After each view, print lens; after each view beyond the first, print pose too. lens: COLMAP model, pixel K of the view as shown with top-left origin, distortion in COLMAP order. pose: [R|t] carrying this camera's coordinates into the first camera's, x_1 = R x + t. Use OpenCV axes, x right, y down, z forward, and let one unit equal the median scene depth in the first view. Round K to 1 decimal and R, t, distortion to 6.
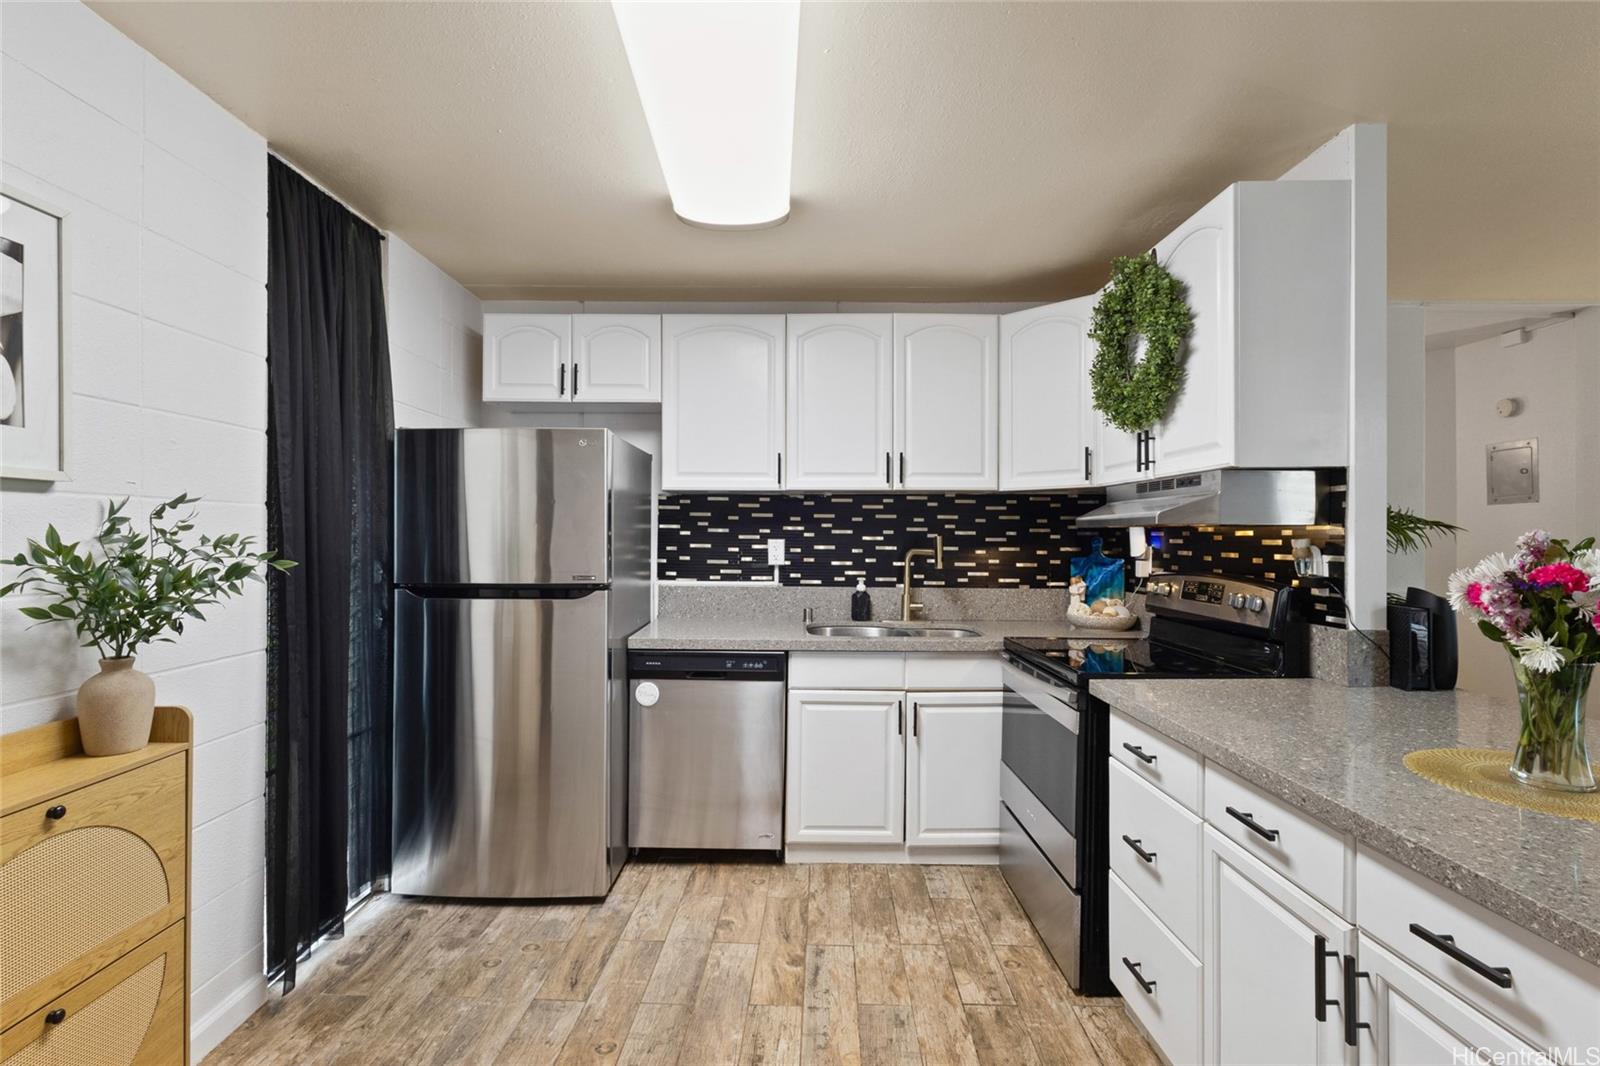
lens RADIAL K [[746.8, 0, 797.7], [0, 746.8, 532.6], [0, 0, 1]] dist [-0.000047, 0.001281]
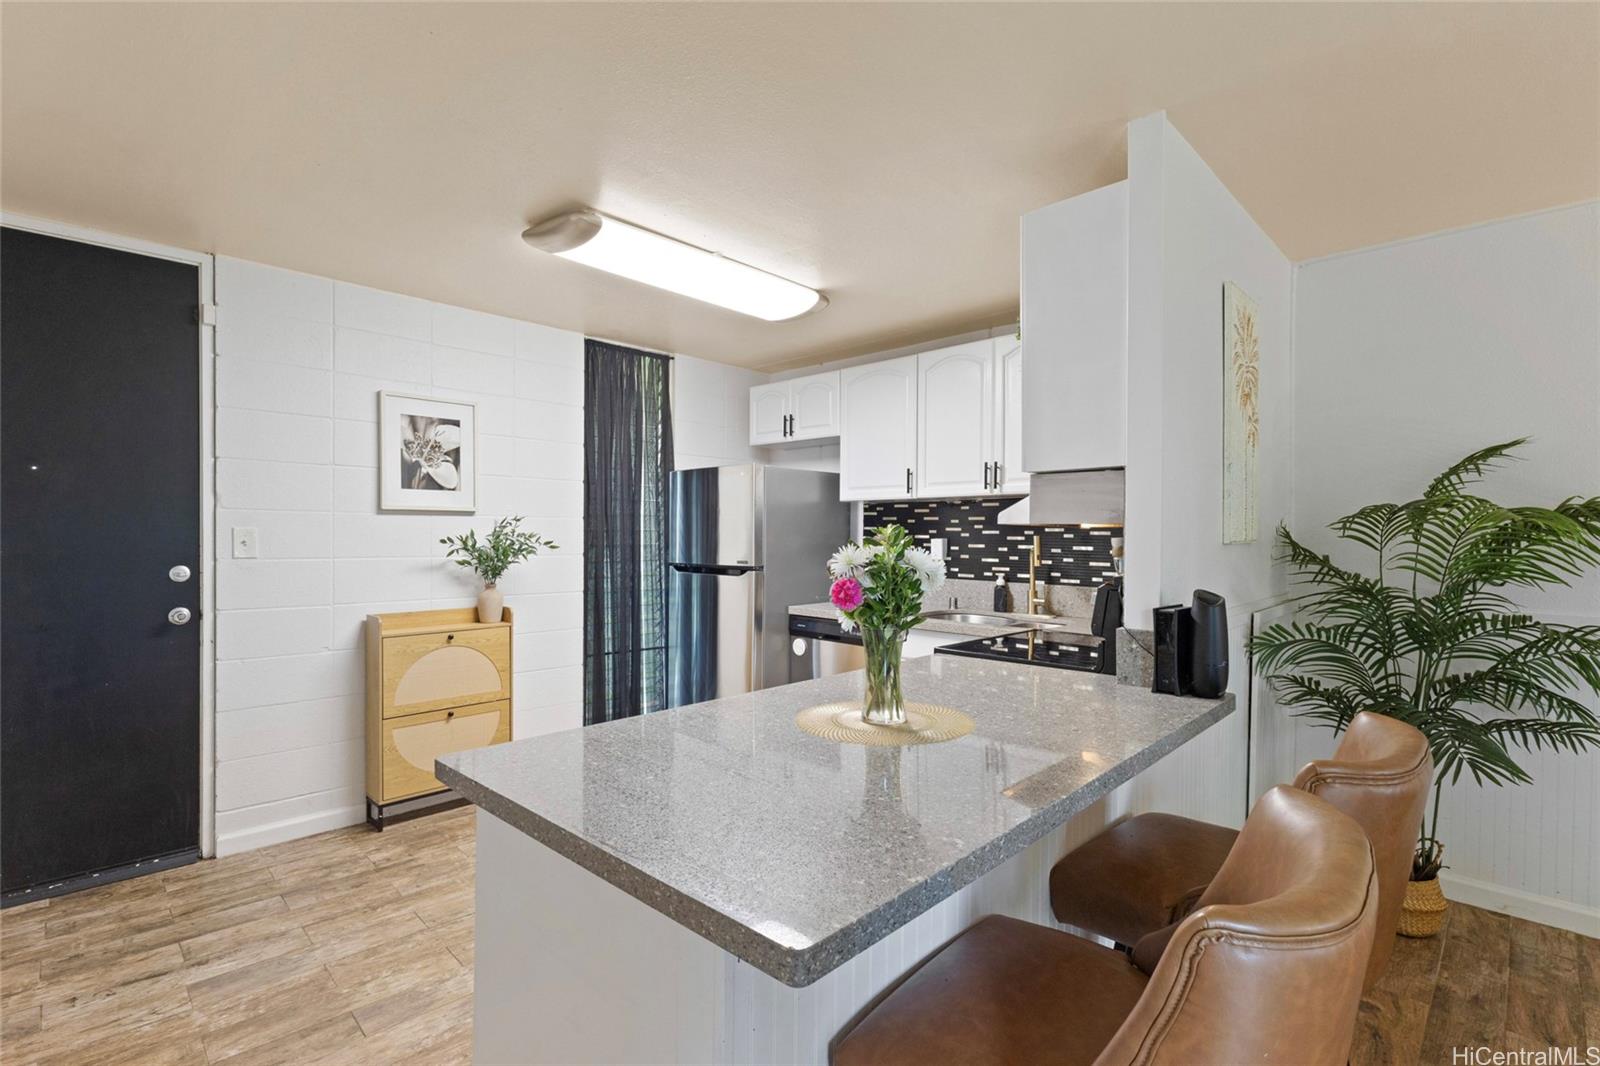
lens RADIAL K [[751.4, 0, 792.6], [0, 751.4, 542.3], [0, 0, 1]] dist [-0.001864, 0.000066]
pose [[0.715882, 0.006187, -0.698194, 0.783729], [-0.001795, 0.999974, 0.007021, 0.008162], [0.698219, -0.003773, 0.715874, -0.024563]]
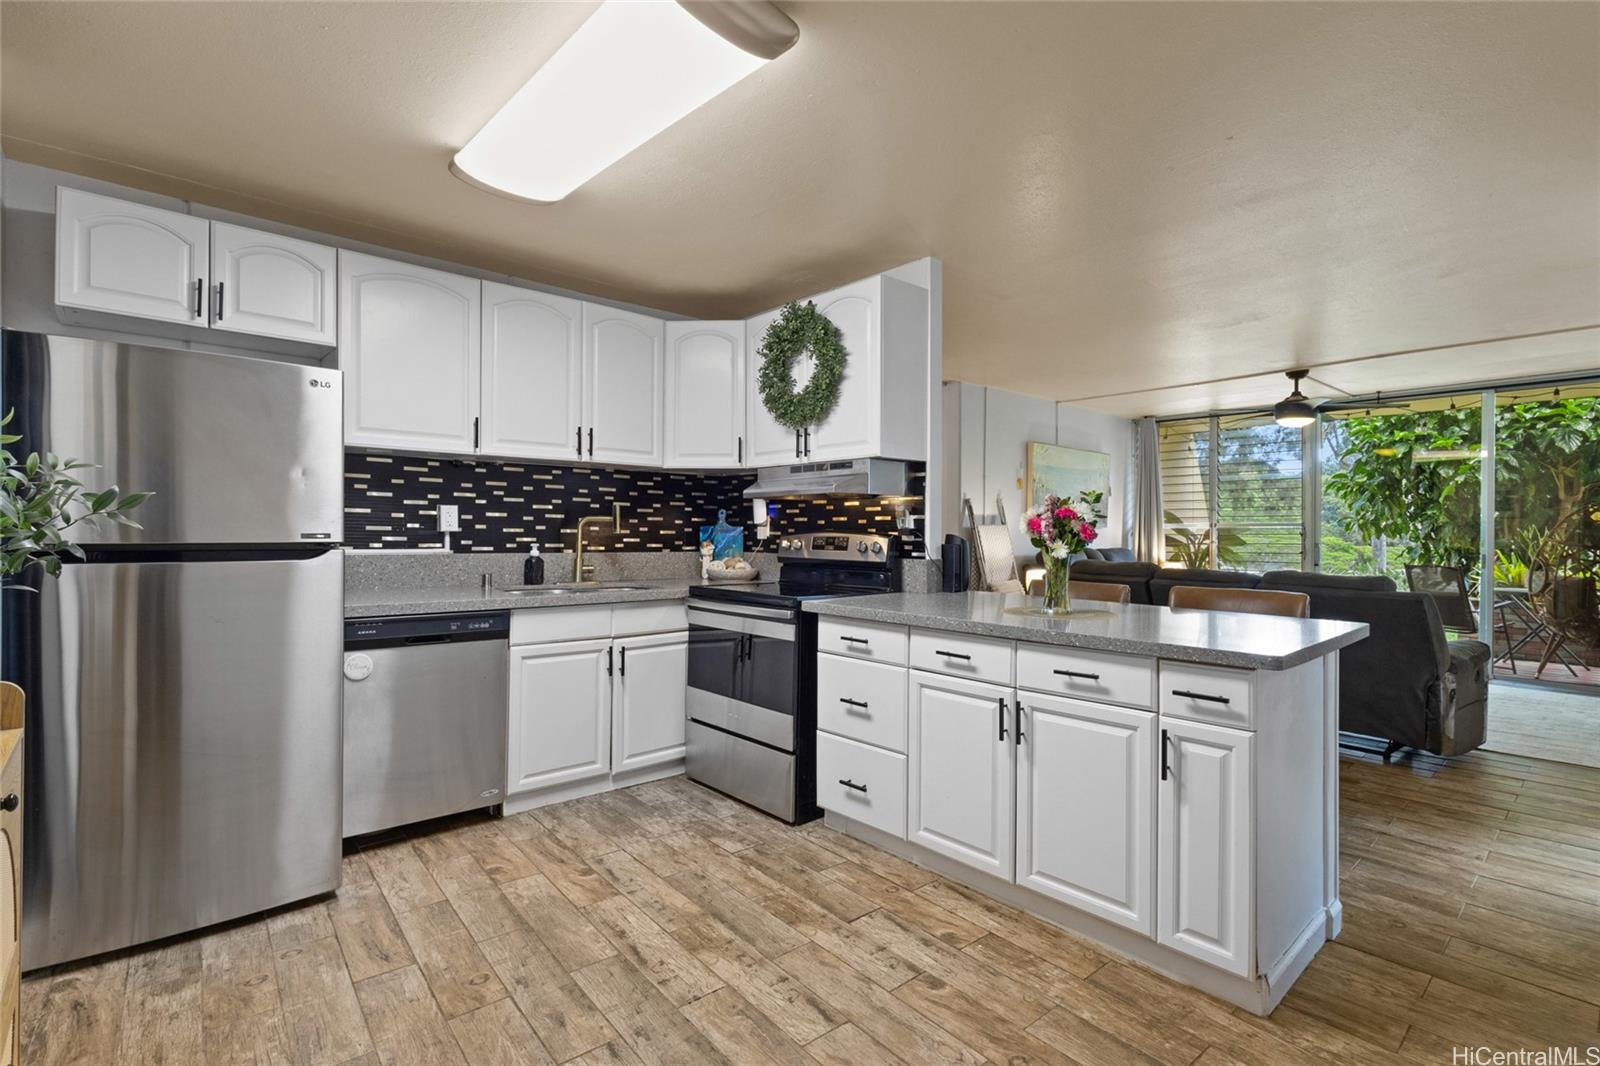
lens RADIAL K [[755.0, 0, 792.4], [0, 755.0, 530.8], [0, 0, 1]] dist [0.001378, 0.000871]
pose [[0.747676, 0.003268, 0.664056, -0.423584], [-0.006436, 0.999977, 0.002324, 0.045379], [-0.664033, -0.006011, 0.747679, -0.040735]]
